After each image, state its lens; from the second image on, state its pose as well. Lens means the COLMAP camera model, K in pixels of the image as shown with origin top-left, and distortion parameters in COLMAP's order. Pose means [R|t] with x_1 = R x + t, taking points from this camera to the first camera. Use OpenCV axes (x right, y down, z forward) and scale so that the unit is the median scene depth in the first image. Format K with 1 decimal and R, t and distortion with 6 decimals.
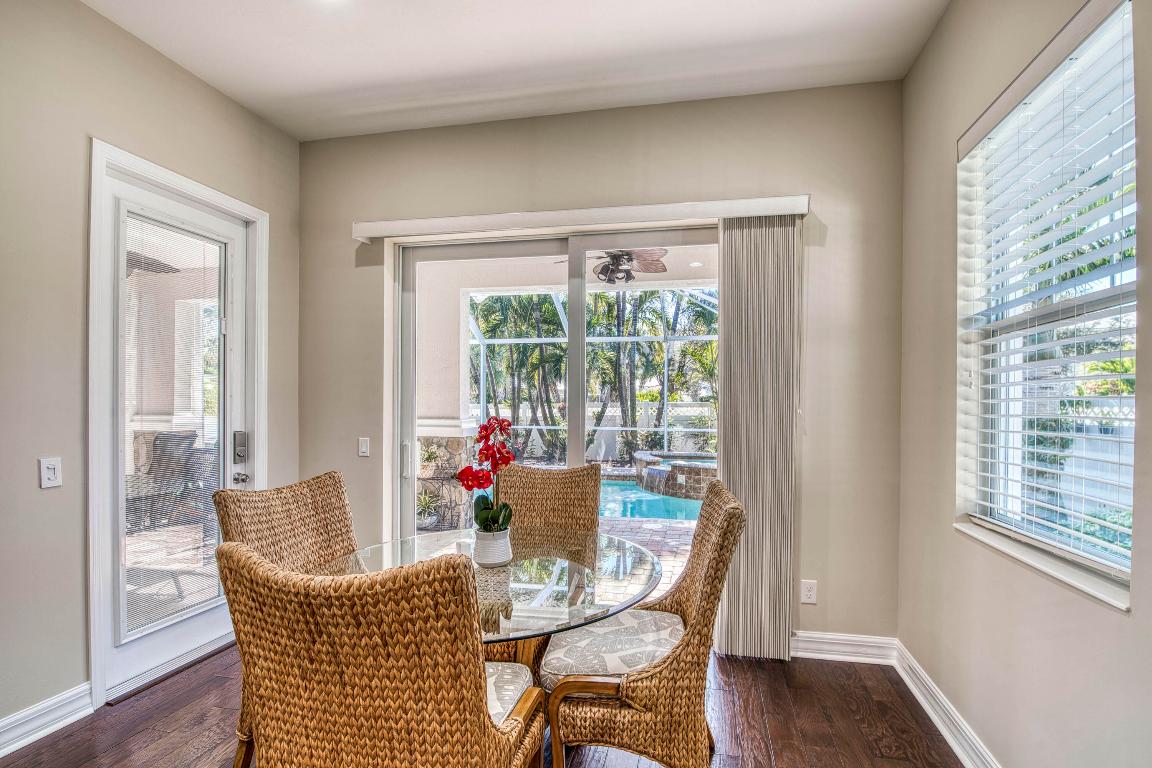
lens RADIAL K [[516.5, 0, 607.9], [0, 516.5, 404.7], [0, 0, 1]] dist [-0.001919, -0.000243]
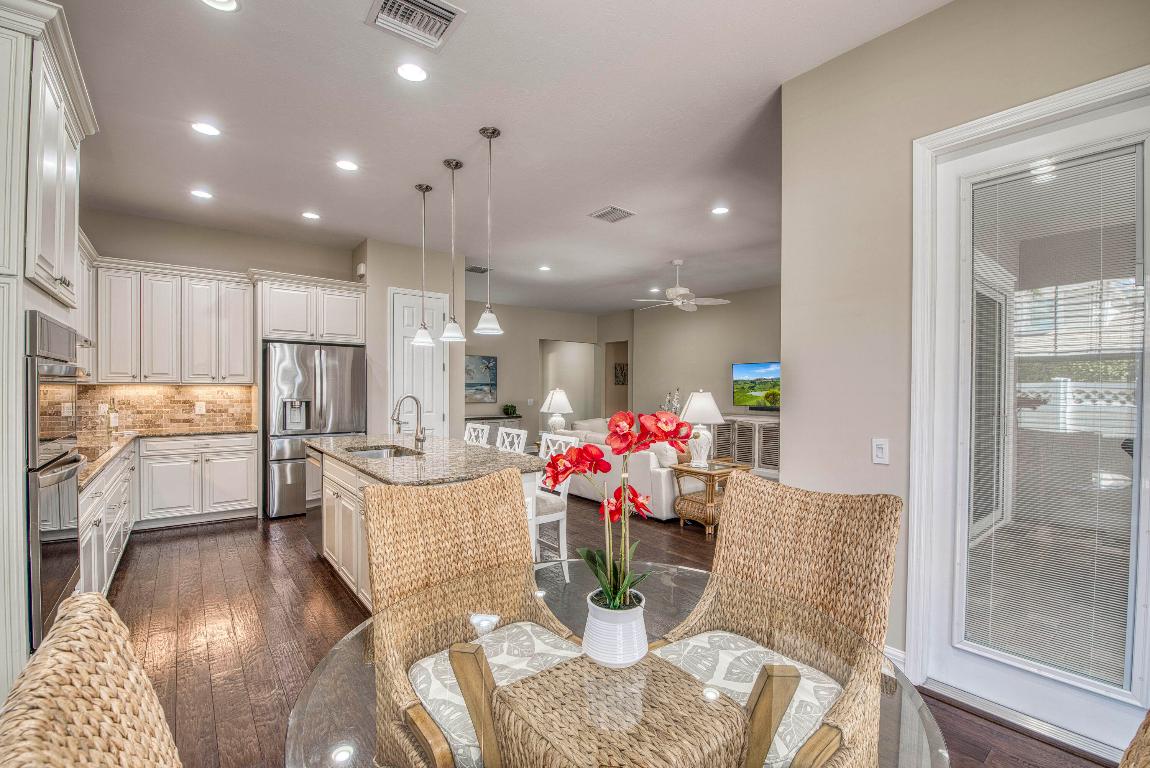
lens RADIAL K [[493.5, 0, 589.2], [0, 493.5, 394.0], [0, 0, 1]] dist [-0.002921, -0.009974]
pose [[-0.638040, -0.001583, -0.770002, 0.035926], [-0.008126, 0.999956, 0.004677, 0.000431], [0.769960, 0.009241, -0.638025, 0.211411]]
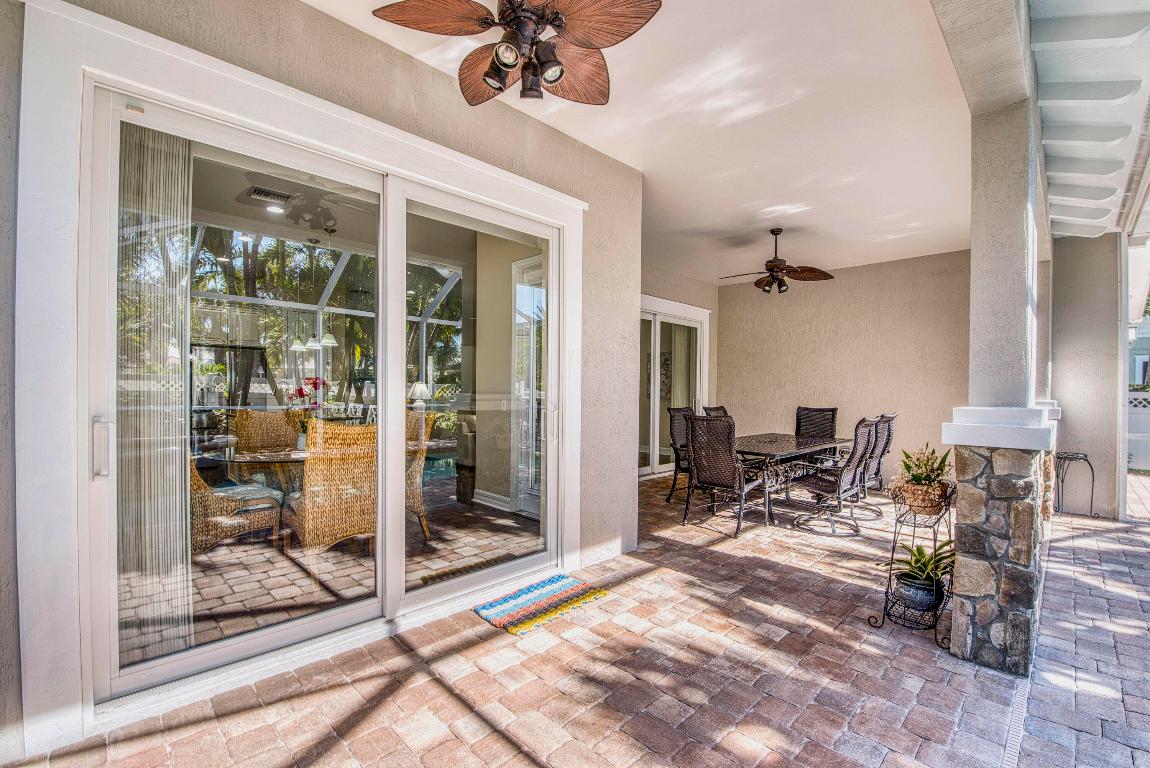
lens RADIAL K [[493.5, 0, 589.2], [0, 493.5, 394.0], [0, 0, 1]] dist [-0.002921, -0.009974]
pose [[-0.549321, -0.001933, -0.835609, 0.121302], [-0.012281, 0.999908, 0.005760, 0.009880], [0.835521, 0.013426, -0.549294, 0.470238]]
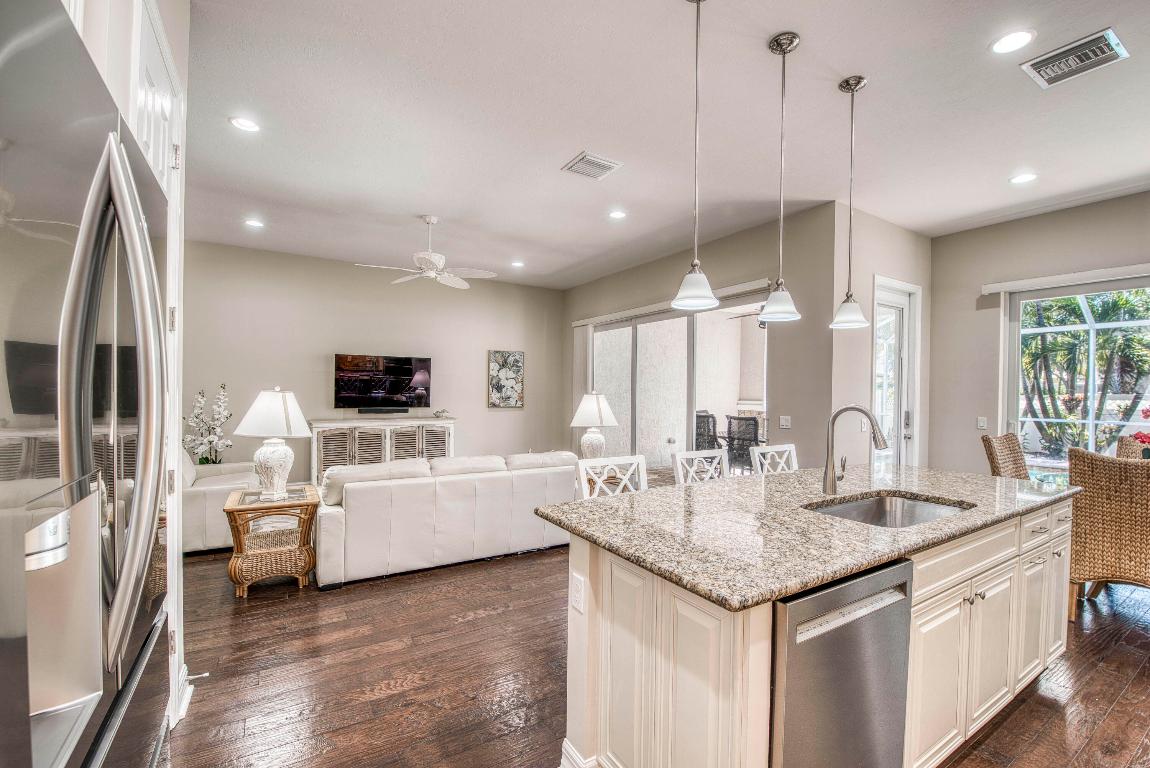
lens RADIAL K [[493.5, 0, 589.2], [0, 493.5, 394.0], [0, 0, 1]] dist [-0.002921, -0.009974]
pose [[0.688441, 0.007673, -0.725252, -0.058633], [-0.007261, 0.999967, 0.003687, -0.001212], [0.725256, 0.002727, 0.688474, -0.250151]]
